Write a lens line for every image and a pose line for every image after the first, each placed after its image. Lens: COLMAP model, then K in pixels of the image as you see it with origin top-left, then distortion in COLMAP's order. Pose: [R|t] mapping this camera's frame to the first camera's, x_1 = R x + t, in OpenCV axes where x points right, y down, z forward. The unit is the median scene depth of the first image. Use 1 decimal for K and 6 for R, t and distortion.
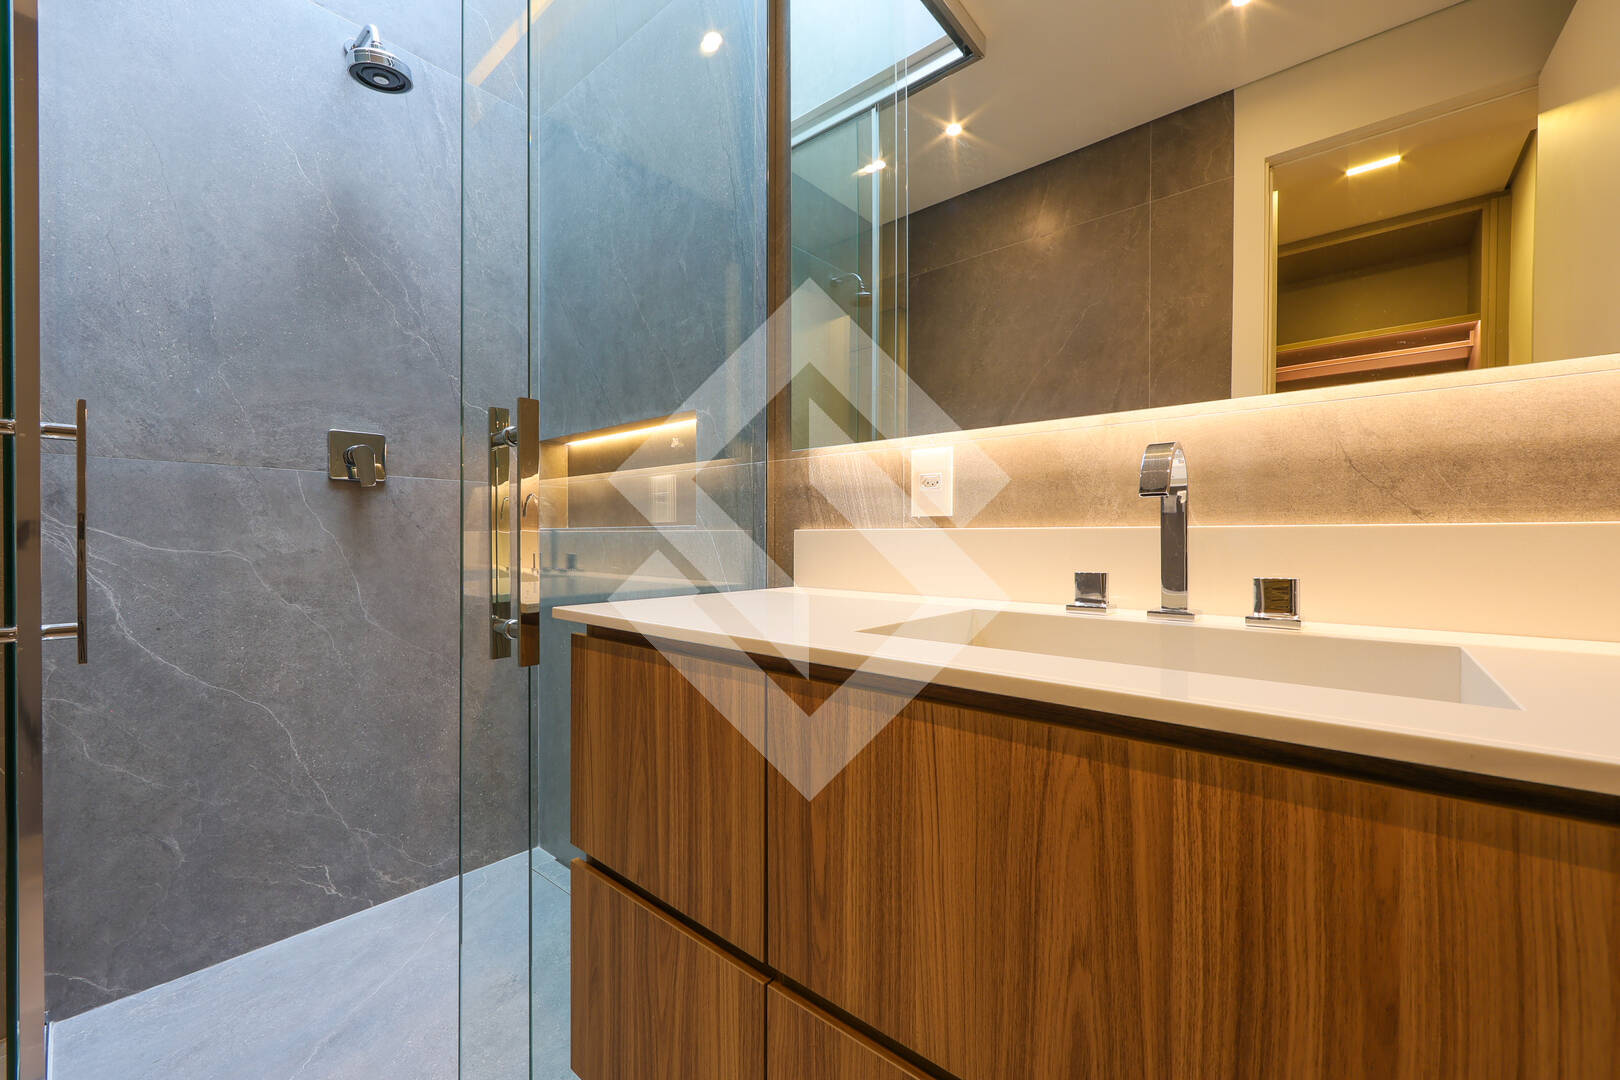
lens RADIAL K [[636.2, 0, 810.7], [0, 636.2, 538.9], [0, 0, 1]] dist [0.001244, -0.000516]
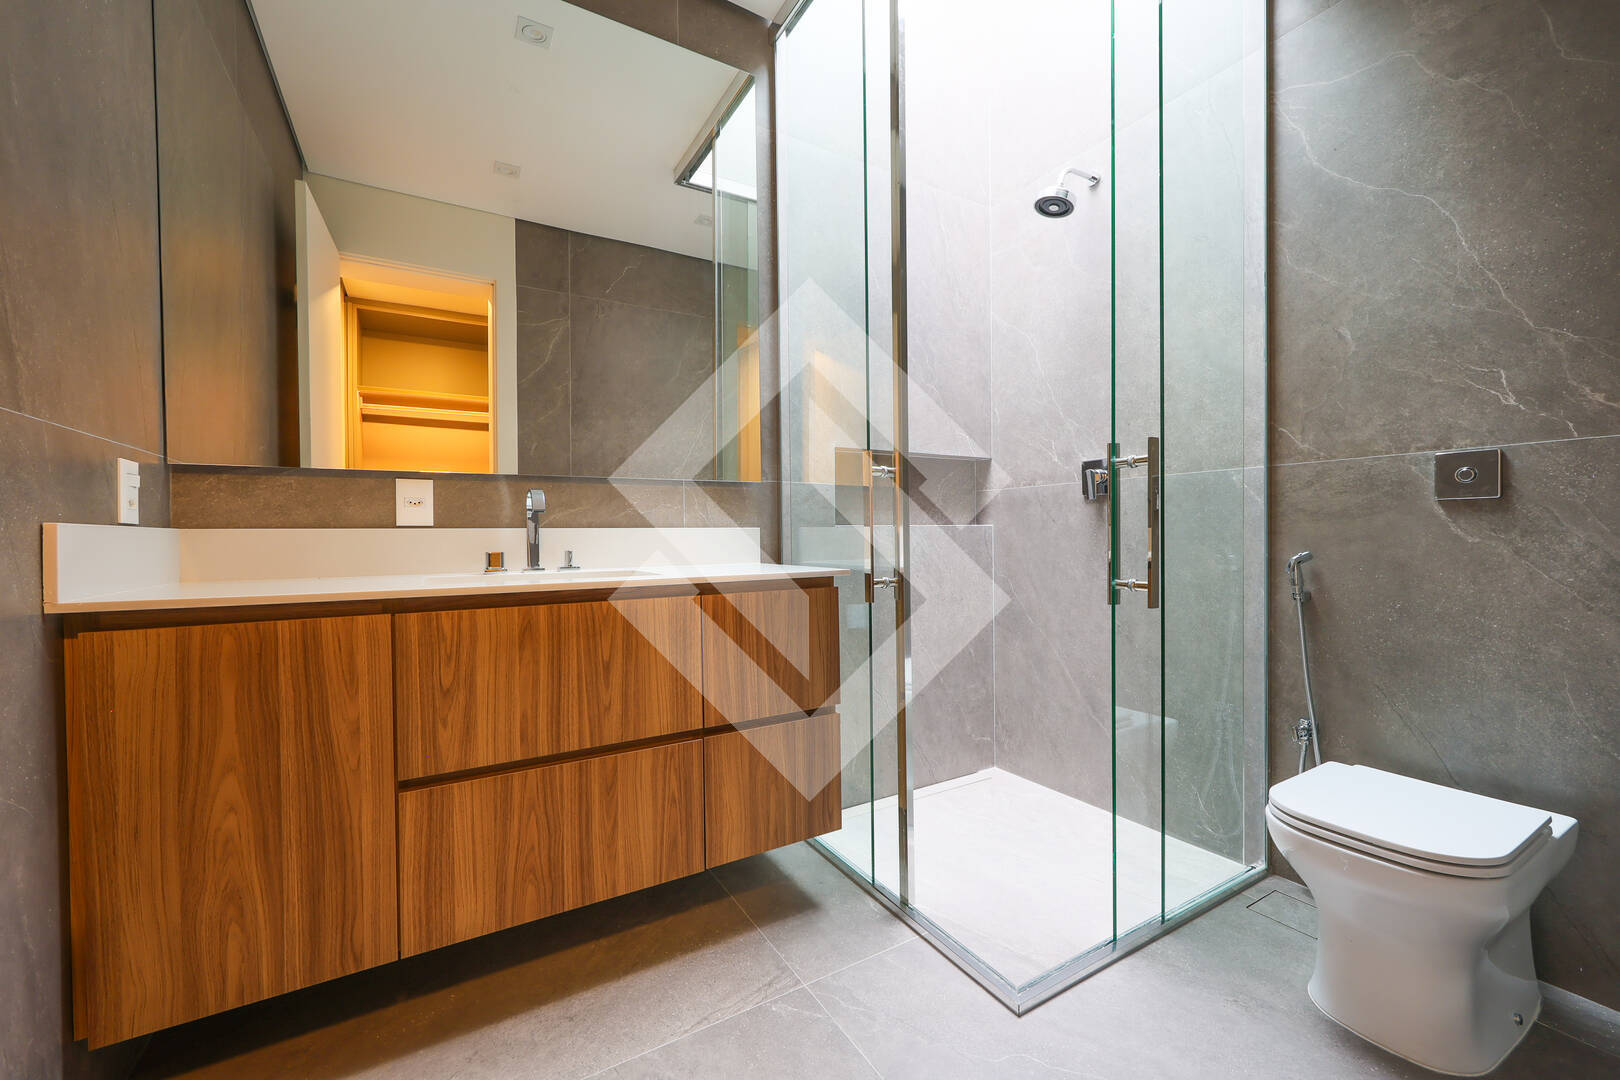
lens RADIAL K [[636.2, 0, 810.0], [0, 636.2, 542.8], [0, 0, 1]] dist [0.001244, -0.000516]
pose [[-0.320816, 0.007425, -0.947112, 0.381670], [0.002913, 0.999972, 0.006853, 0.801482], [0.947137, -0.000560, -0.320829, 0.426459]]
